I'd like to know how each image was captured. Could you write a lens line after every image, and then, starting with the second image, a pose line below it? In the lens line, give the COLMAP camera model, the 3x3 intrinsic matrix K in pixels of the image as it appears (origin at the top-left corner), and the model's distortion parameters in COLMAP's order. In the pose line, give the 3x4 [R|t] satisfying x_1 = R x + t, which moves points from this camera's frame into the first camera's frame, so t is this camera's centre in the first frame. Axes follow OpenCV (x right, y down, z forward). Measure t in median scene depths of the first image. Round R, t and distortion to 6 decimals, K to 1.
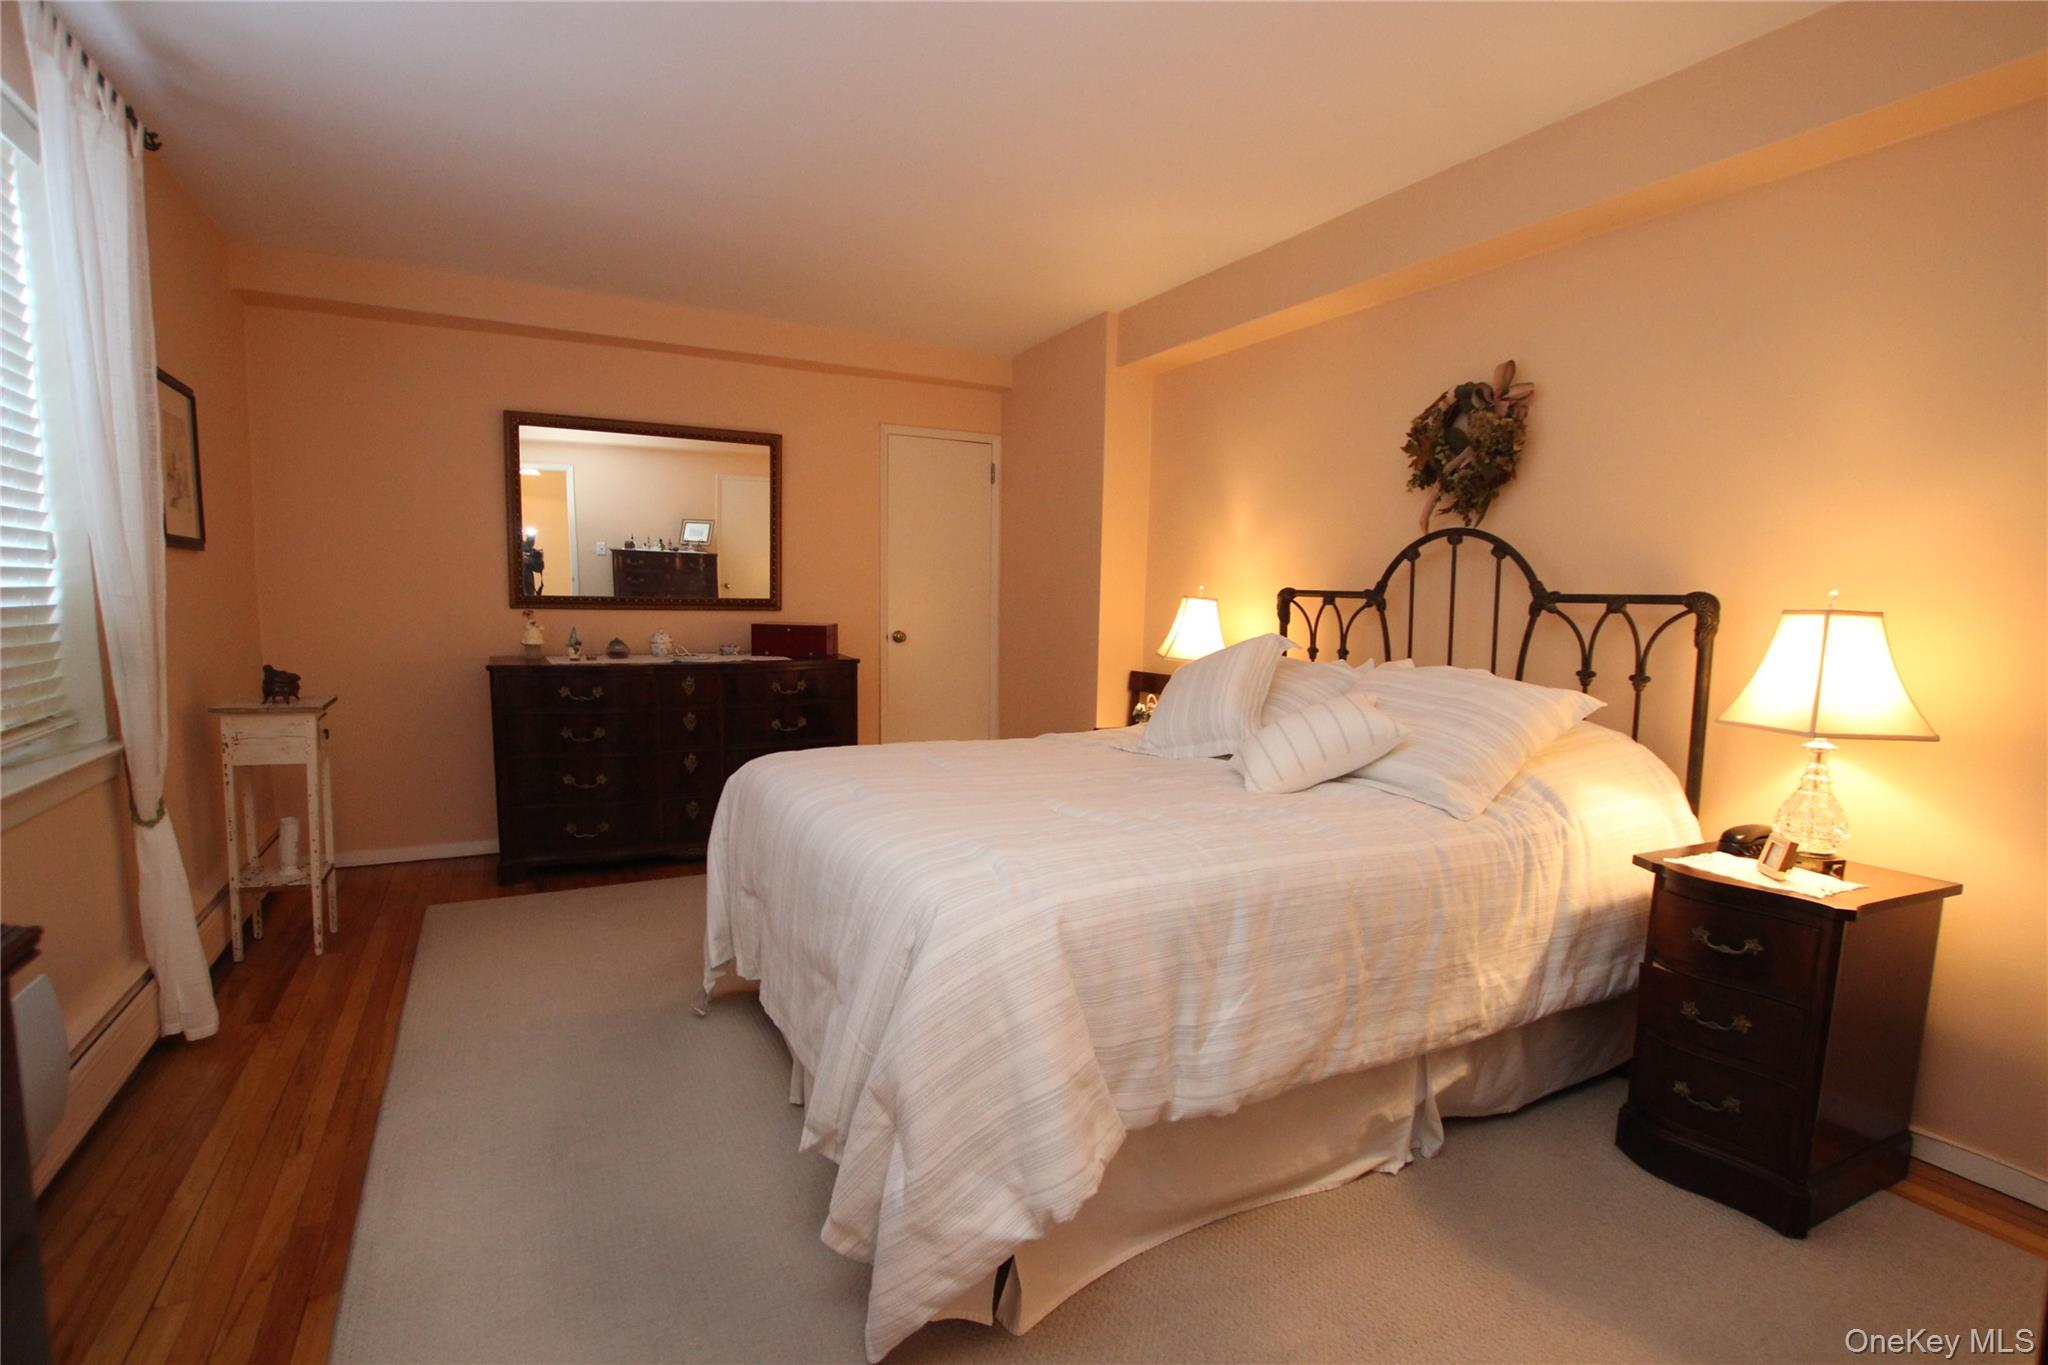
lens RADIAL K [[966.4, 0, 1024.0], [0, 966.4, 682.5], [0, 0, 1]] dist [-0.023989, 0.000183]
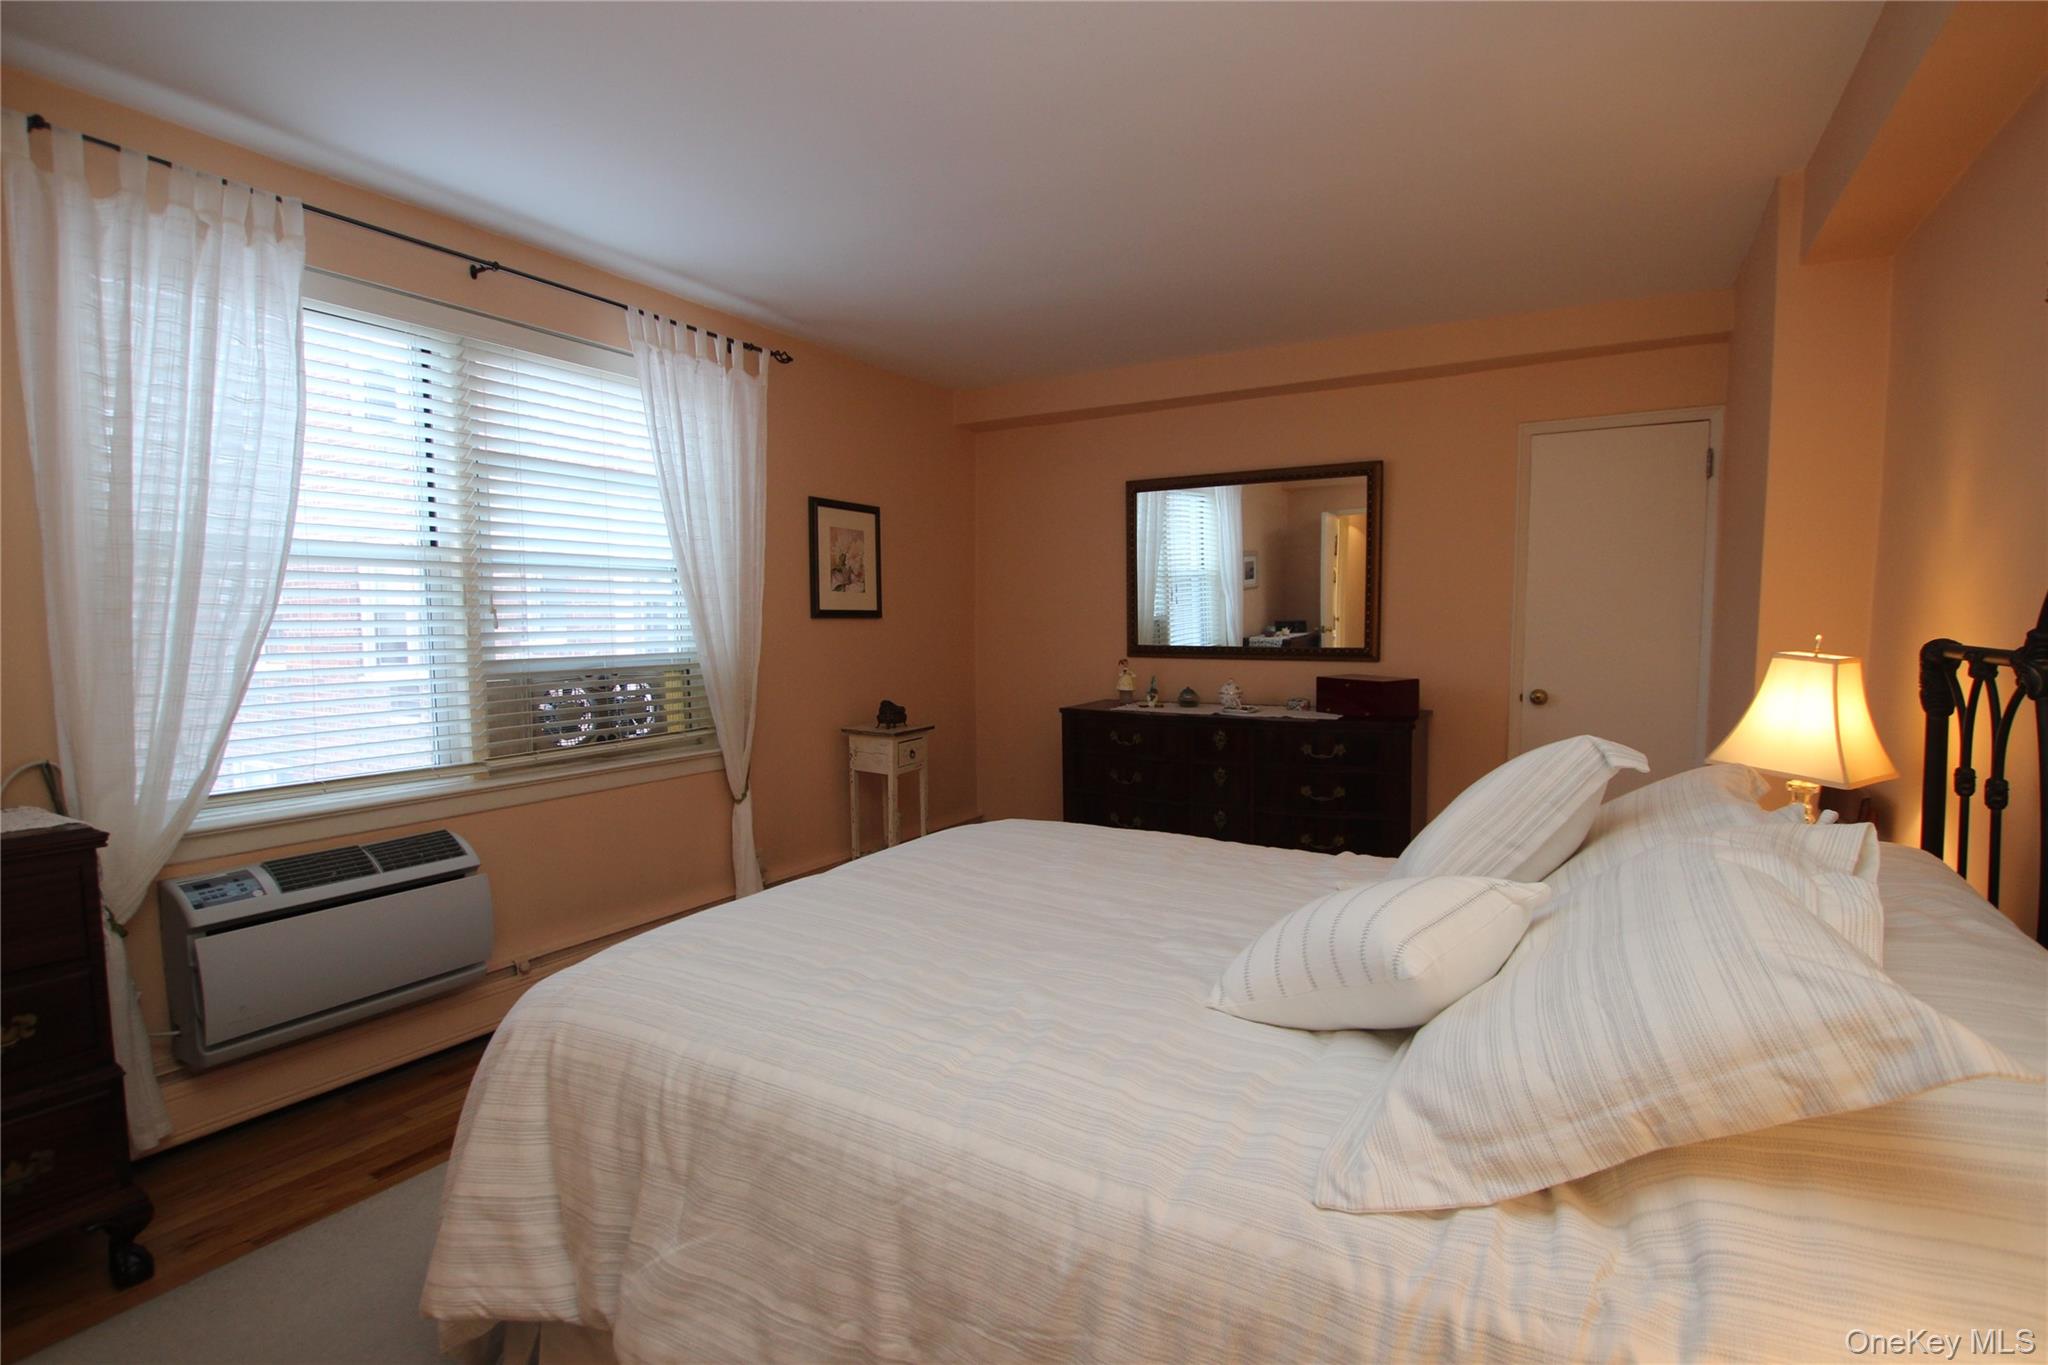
lens RADIAL K [[966.4, 0, 1024.0], [0, 966.4, 682.5], [0, 0, 1]] dist [-0.023989, 0.000183]
pose [[0.523370, 0.032938, -0.851469, 0.365132], [-0.062256, 0.998060, 0.000342, -0.041275], [0.849828, 0.052830, 0.524406, 0.313717]]
